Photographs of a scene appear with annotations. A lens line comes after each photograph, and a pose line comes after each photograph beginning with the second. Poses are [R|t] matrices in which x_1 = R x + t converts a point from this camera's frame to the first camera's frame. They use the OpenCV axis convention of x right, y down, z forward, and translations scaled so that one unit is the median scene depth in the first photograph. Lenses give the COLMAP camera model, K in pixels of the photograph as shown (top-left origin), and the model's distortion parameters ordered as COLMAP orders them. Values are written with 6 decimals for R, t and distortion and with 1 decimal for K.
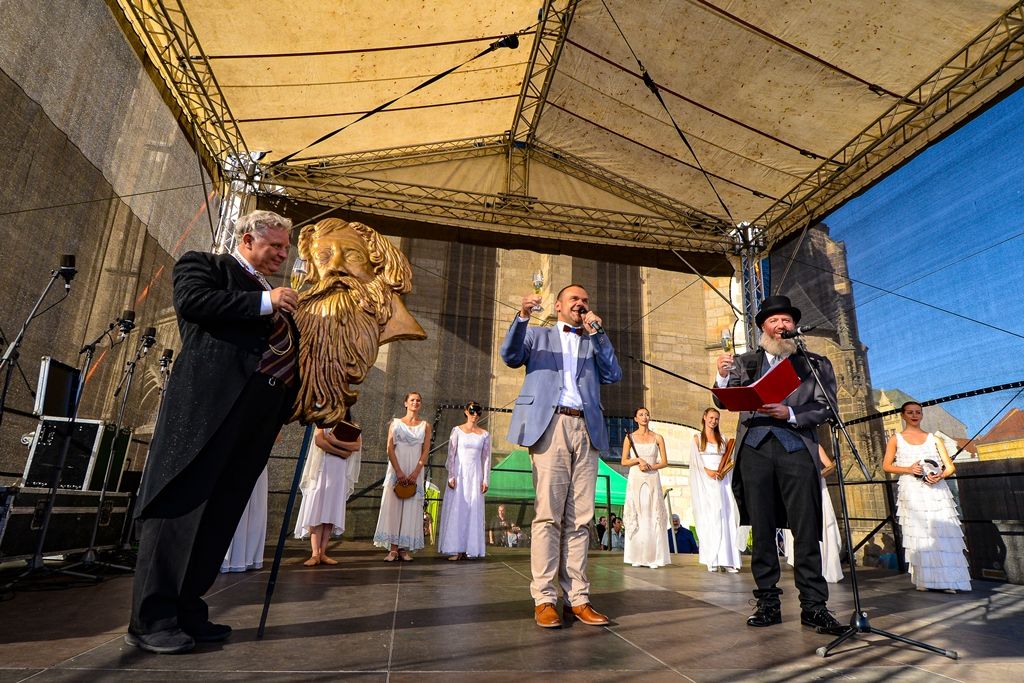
lens RADIAL K [[539.9, 0, 512.0], [0, 539.9, 341.5], [0, 0, 1]] dist [-0.006898, -0.001489]
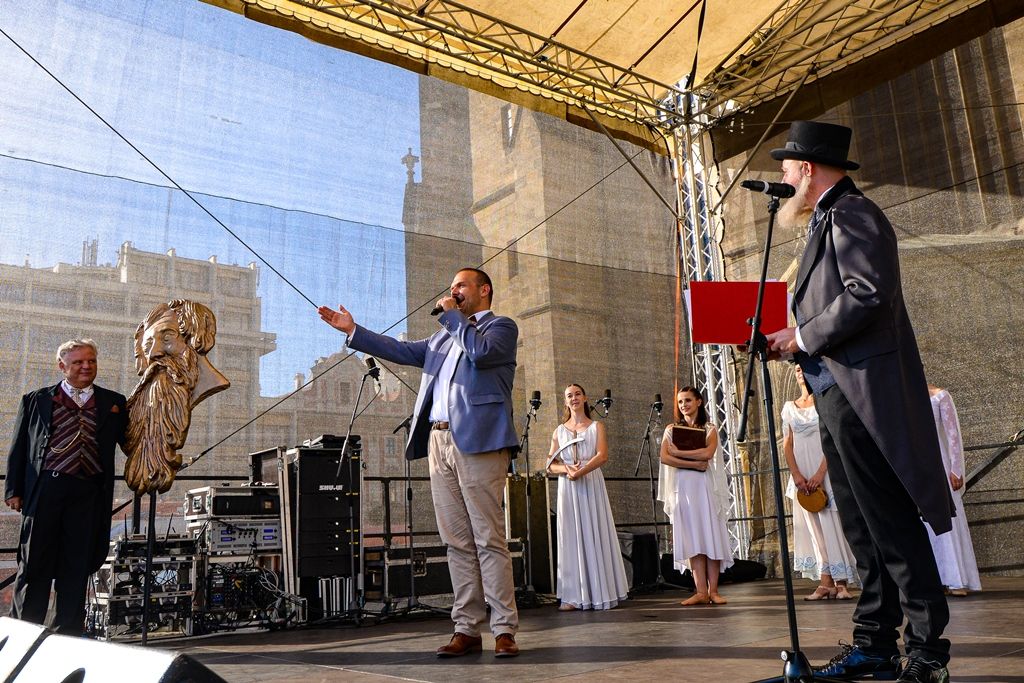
lens RADIAL K [[883.7, 0, 512.0], [0, 883.7, 341.5], [0, 0, 1]] dist [0.003768, 0.001233]
pose [[0.452133, -0.266186, -0.851305, 0.643286], [0.334065, 0.935497, -0.115087, 0.089766], [0.827028, -0.232357, 0.511893, 0.154599]]
